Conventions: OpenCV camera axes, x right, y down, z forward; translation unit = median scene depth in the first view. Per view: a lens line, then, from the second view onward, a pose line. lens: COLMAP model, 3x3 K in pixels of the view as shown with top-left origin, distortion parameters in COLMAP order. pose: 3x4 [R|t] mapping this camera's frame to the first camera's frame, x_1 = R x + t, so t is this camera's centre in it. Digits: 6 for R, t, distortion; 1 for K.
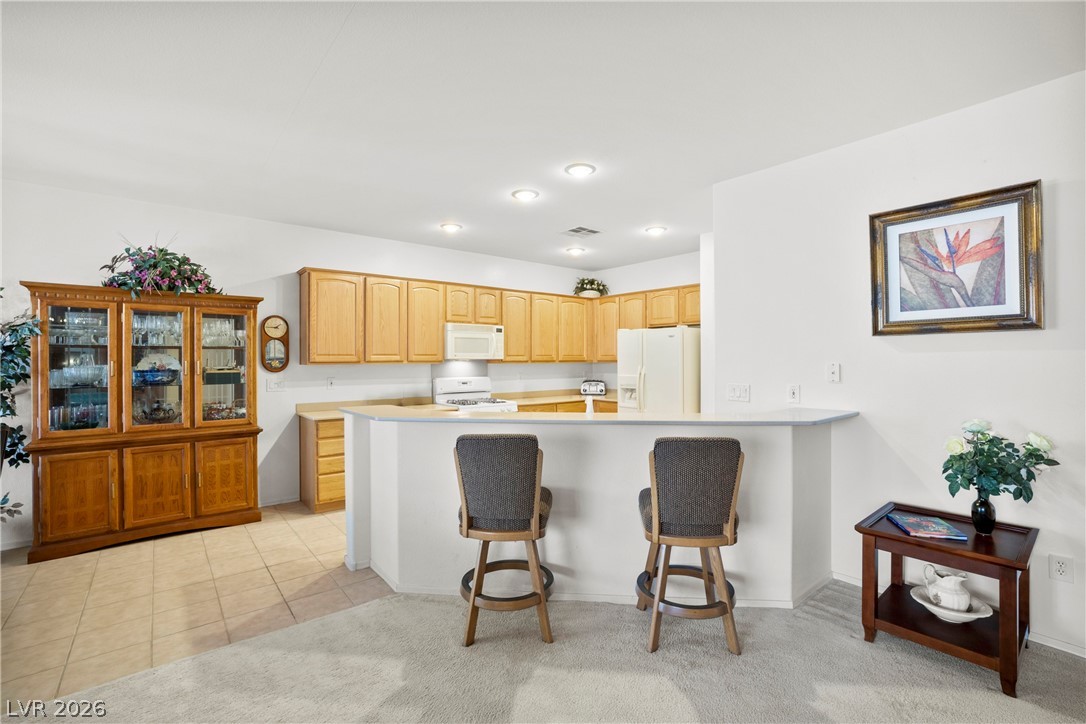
lens RADIAL K [[489.5, 0, 543.1], [0, 489.5, 355.5], [0, 0, 1]] dist [-0.015572, 0.006276]
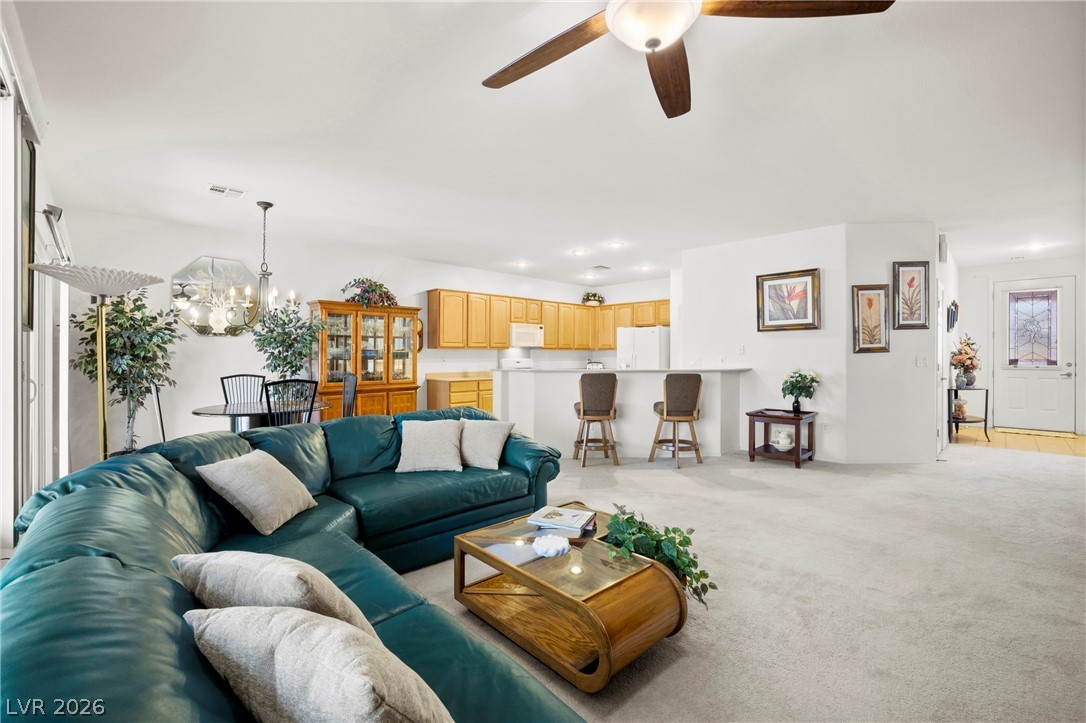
lens RADIAL K [[466.9, 0, 544.3], [0, 466.9, 358.8], [0, 0, 1]] dist [-0.021298, 0.007543]
pose [[0.995270, -0.000429, 0.097148, -0.338472], [-0.001201, 0.999859, 0.016723, 0.033589], [-0.097141, -0.016760, 0.995129, -0.703550]]
